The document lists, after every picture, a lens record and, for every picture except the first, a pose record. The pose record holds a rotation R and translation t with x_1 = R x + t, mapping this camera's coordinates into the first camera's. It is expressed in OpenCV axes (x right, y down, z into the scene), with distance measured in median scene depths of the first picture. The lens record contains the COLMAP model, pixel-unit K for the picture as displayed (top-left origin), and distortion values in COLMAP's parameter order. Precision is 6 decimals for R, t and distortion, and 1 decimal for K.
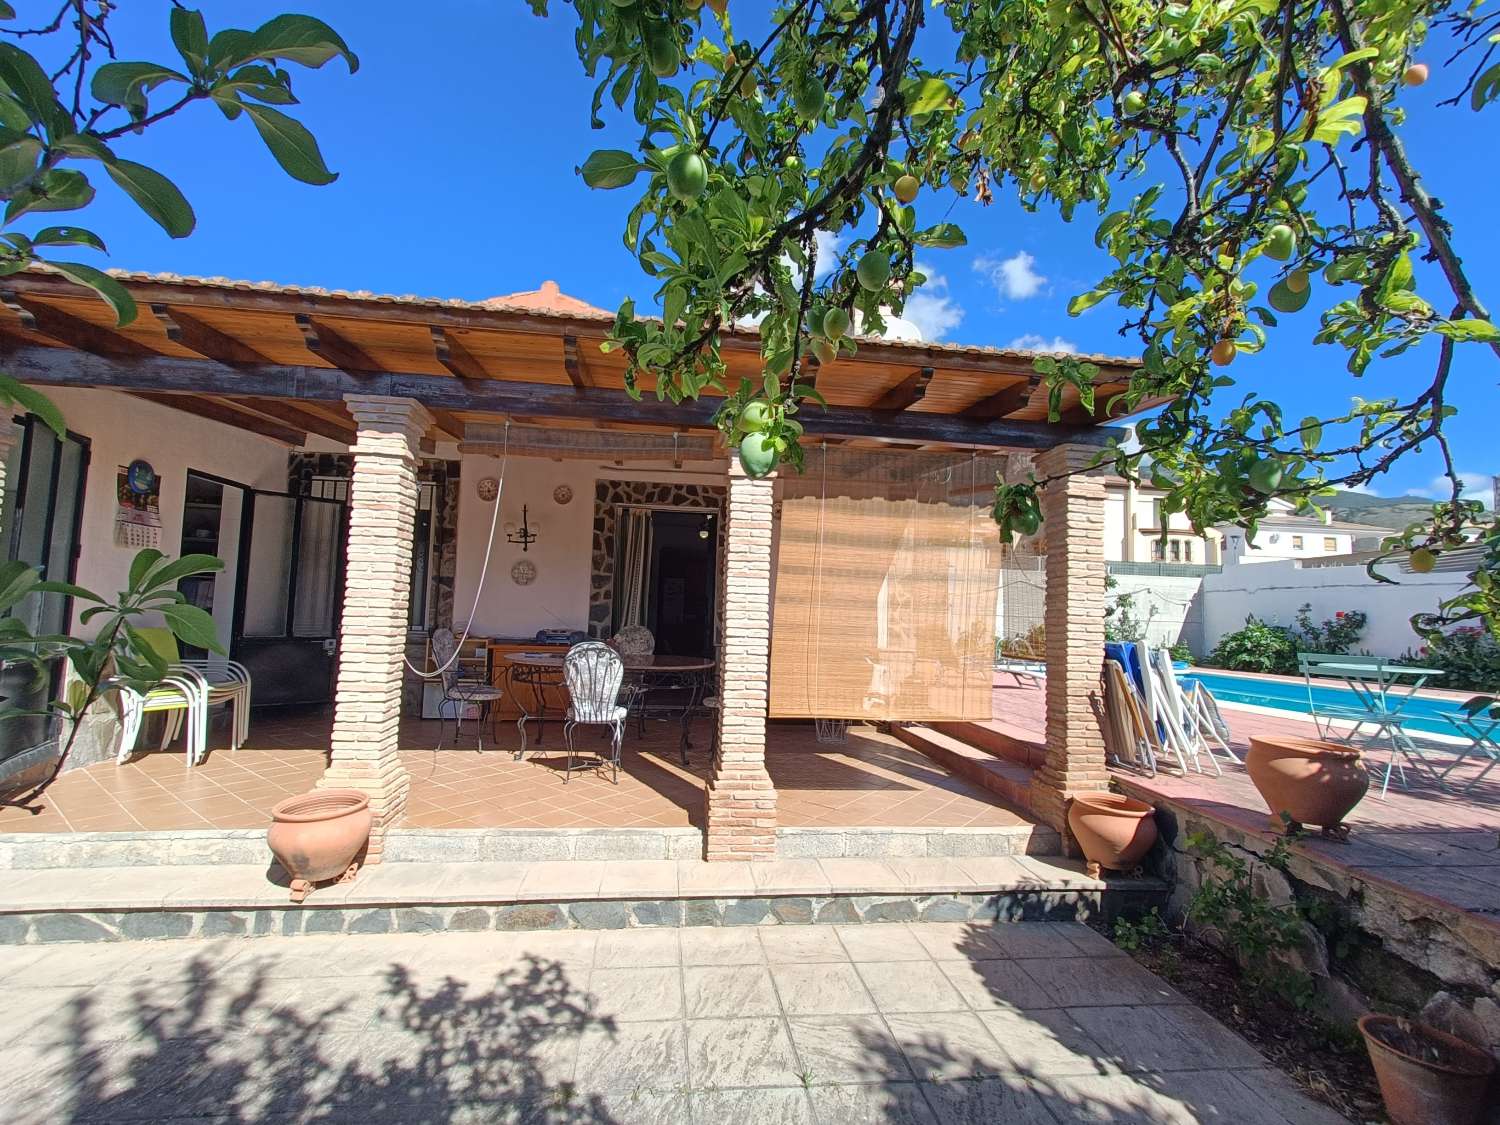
lens RADIAL K [[674.8, 0, 740.5], [0, 674.8, 560.3], [0, 0, 1]] dist [0.001164, 0.000394]
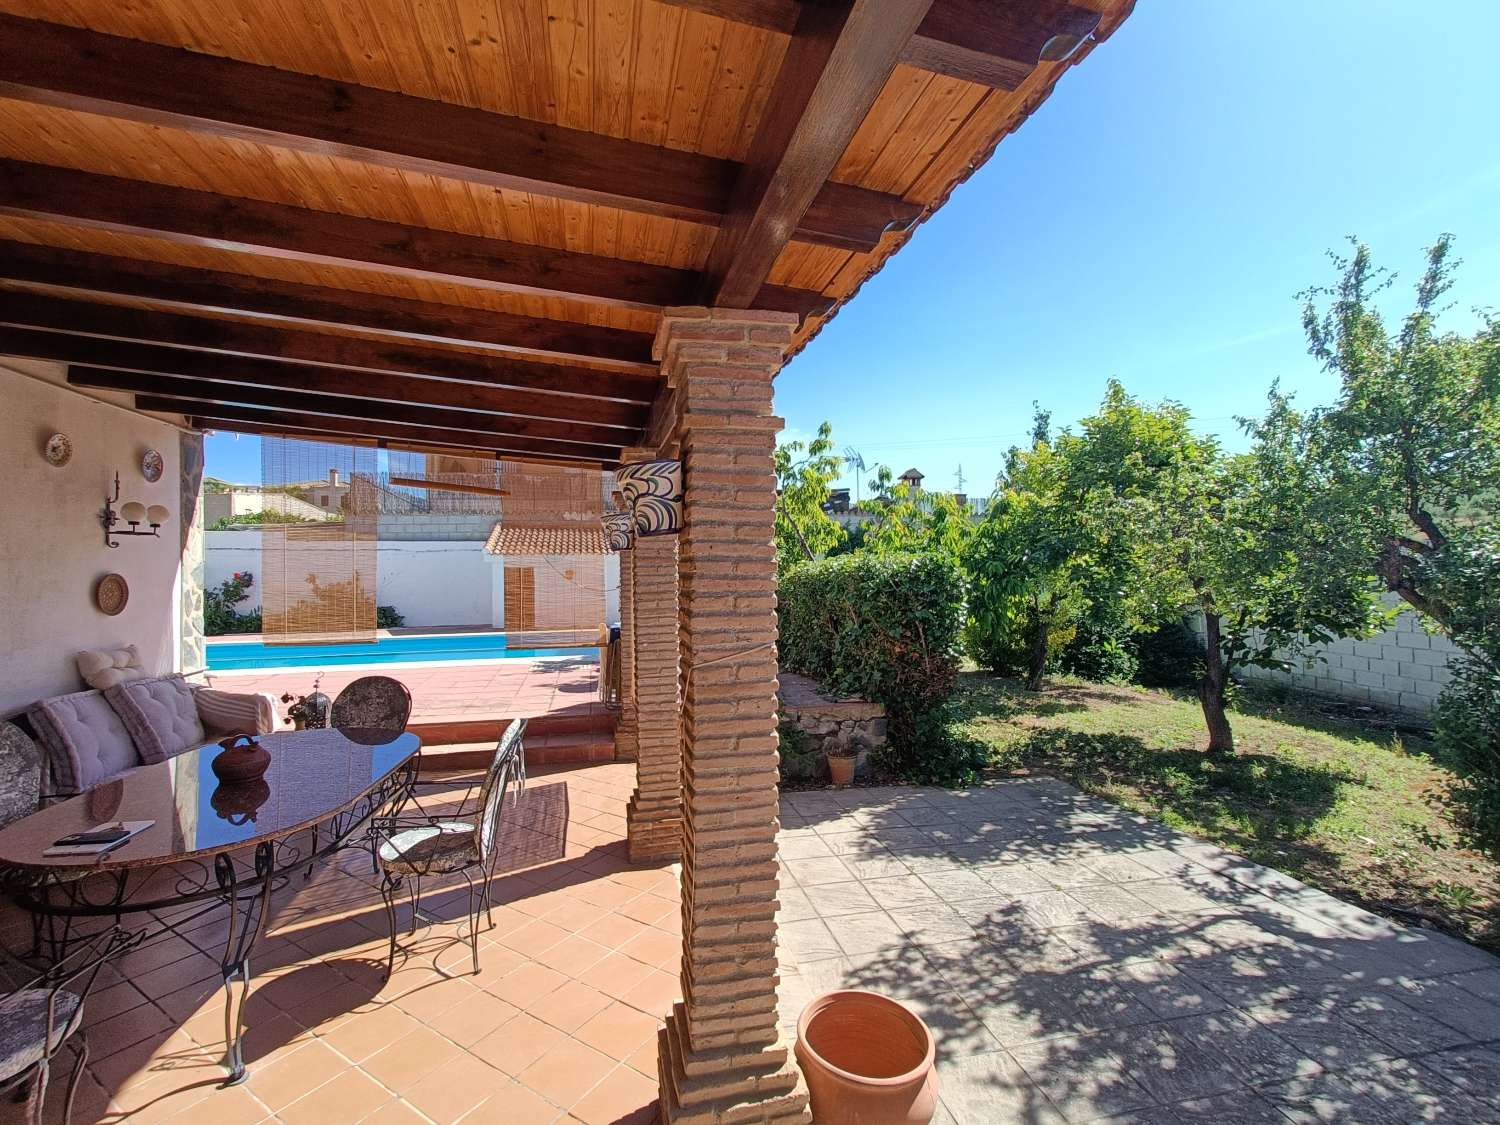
lens RADIAL K [[674.4, 0, 740.4], [0, 674.4, 561.2], [0, 0, 1]] dist [0.002078, 0.001386]
pose [[-0.099738, -0.019042, 0.994832, -1.036147], [-0.073883, 0.997199, 0.011680, -0.061001], [-0.992267, -0.072336, -0.100866, 1.028723]]
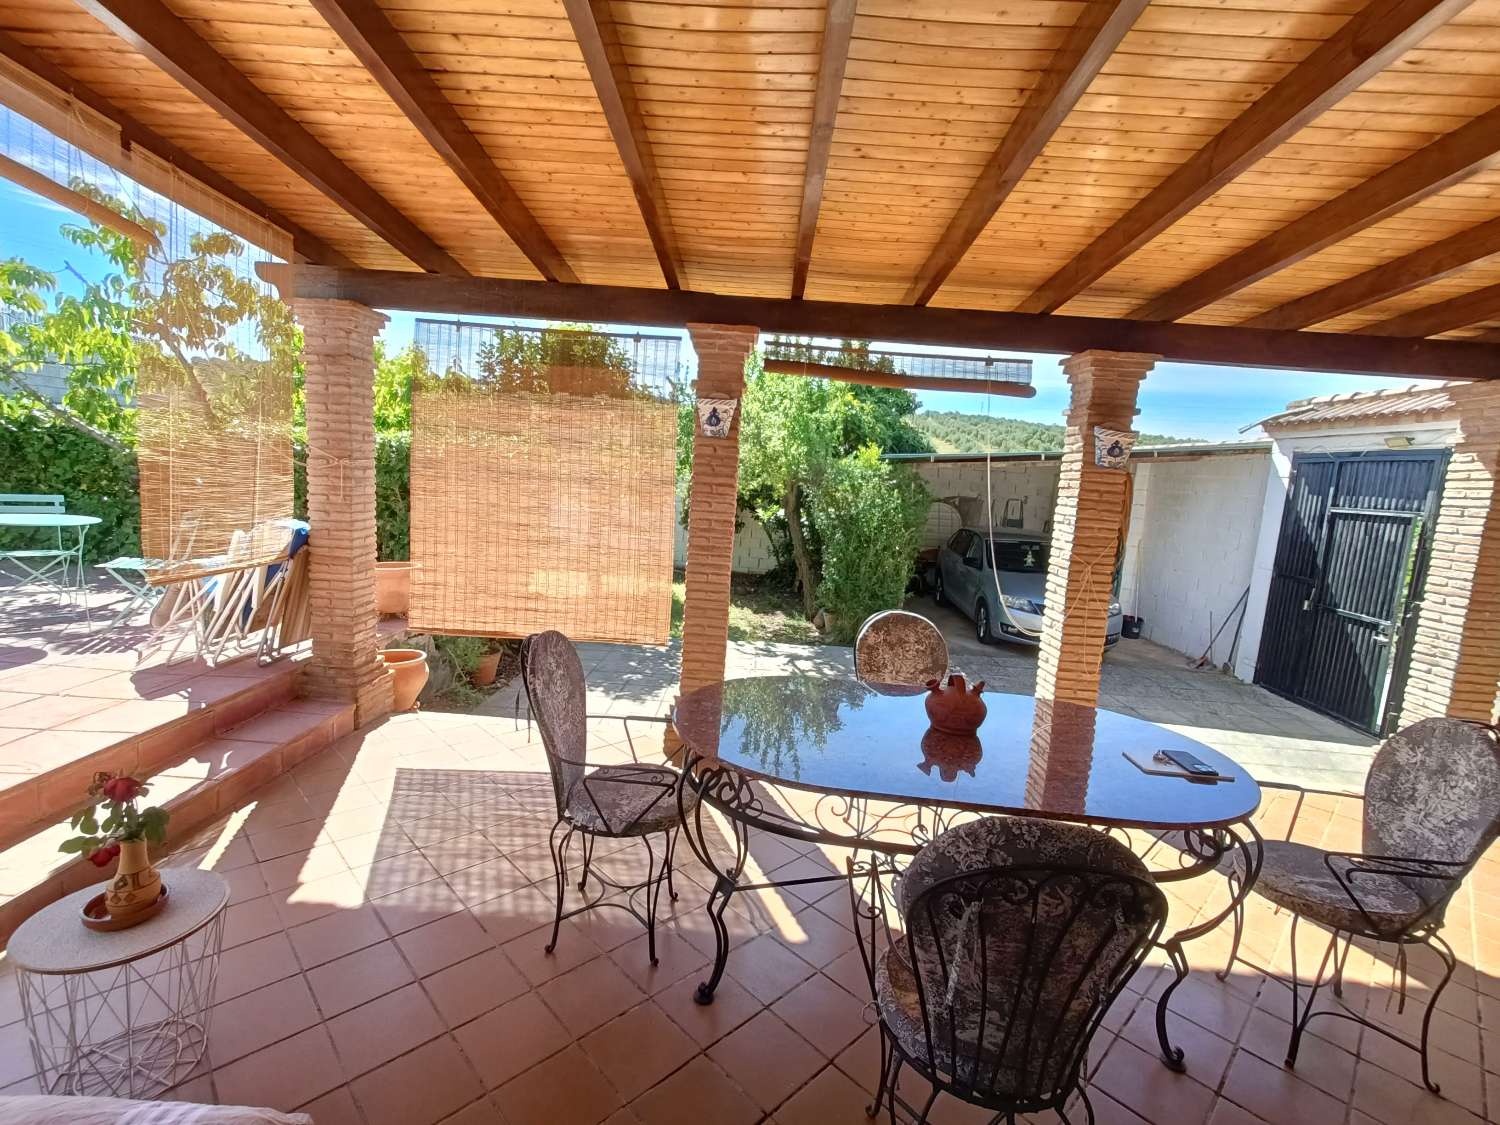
lens RADIAL K [[663.1, 0, 728.4], [0, 663.1, 556.4], [0, 0, 1]] dist [0.006299, -0.000006]
pose [[-0.983443, -0.119872, 0.135905, -0.176922], [-0.113827, 0.992168, 0.051433, 0.058727], [-0.141006, 0.035112, -0.989386, 2.000673]]
